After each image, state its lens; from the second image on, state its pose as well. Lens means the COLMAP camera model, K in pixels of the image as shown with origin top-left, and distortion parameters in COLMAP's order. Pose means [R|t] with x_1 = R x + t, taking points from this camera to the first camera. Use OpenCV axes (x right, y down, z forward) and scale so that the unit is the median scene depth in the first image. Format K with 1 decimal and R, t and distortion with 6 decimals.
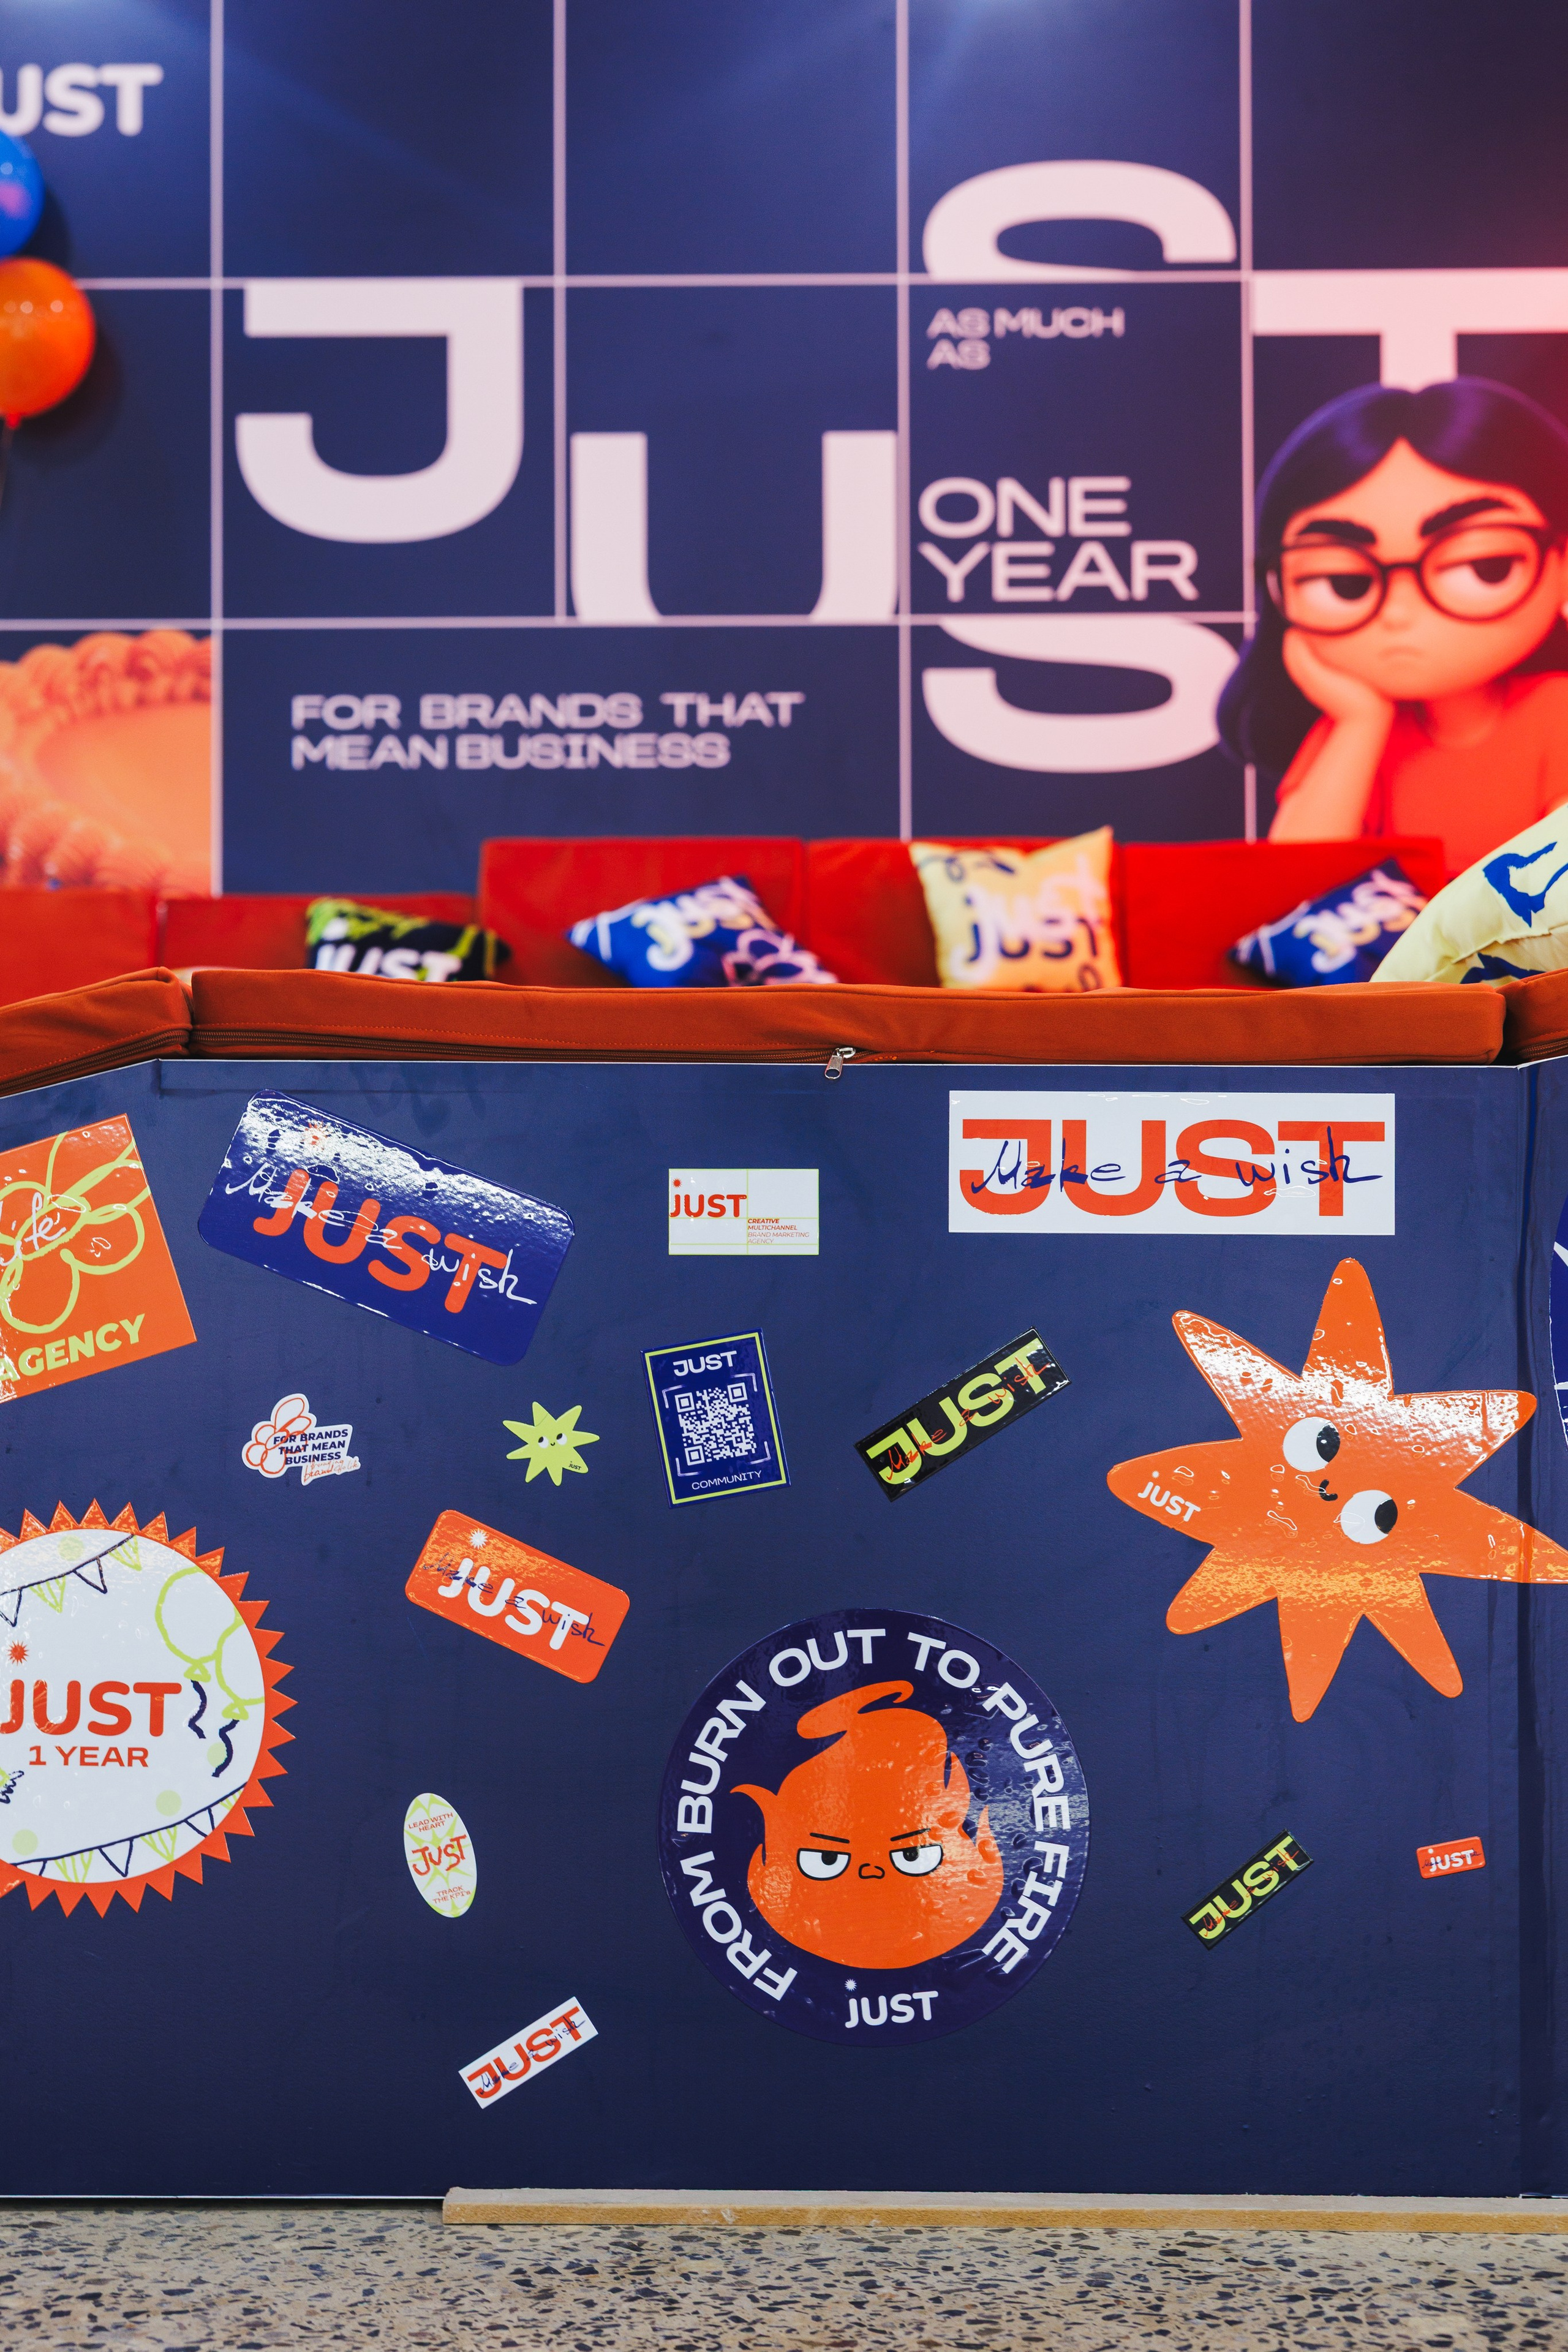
lens RADIAL K [[3828.8, 0, 769.8], [0, 3828.8, 1146.7], [0, 0, 1]] dist [0.029683, 0.000000]
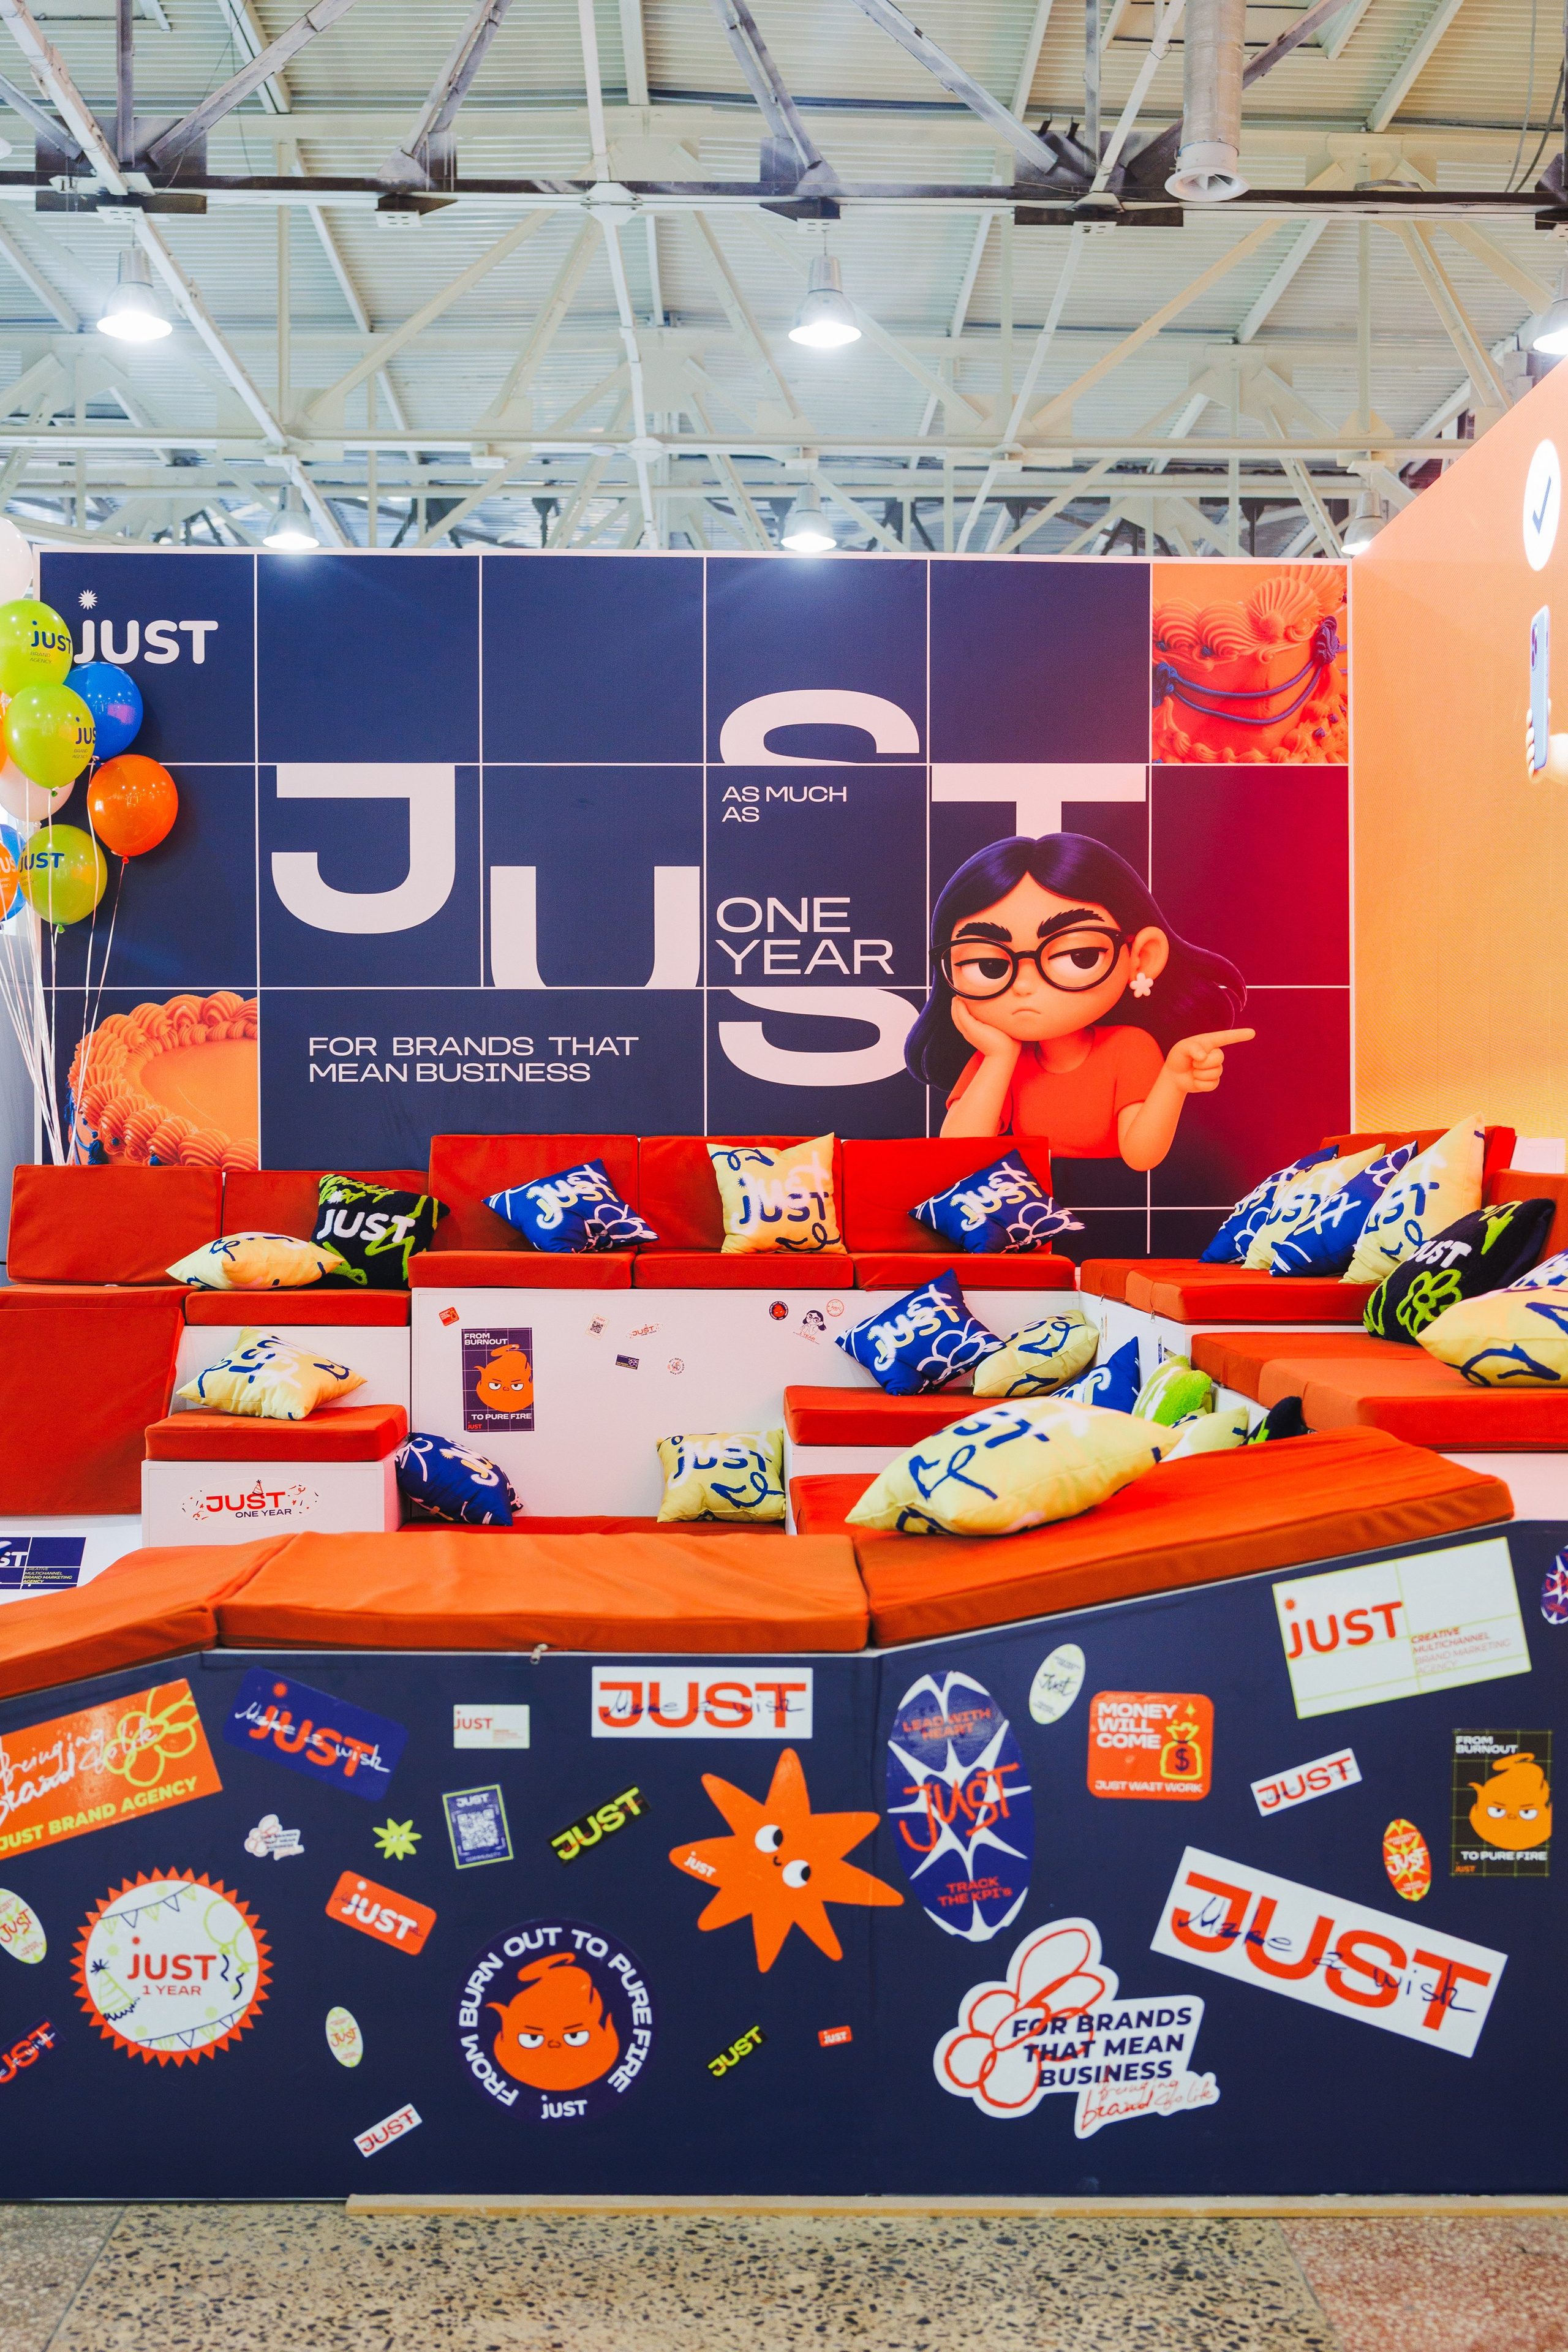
lens RADIAL K [[2840.7, 0, 772.6], [0, 2840.7, 1309.0], [0, 0, 1]] dist [-0.000796, 0.000000]
pose [[0.999627, 0.001942, 0.027235, 0.032934], [-0.004144, 0.996704, 0.081020, -0.106789], [-0.026988, -0.081102, 0.996340, -0.159739]]
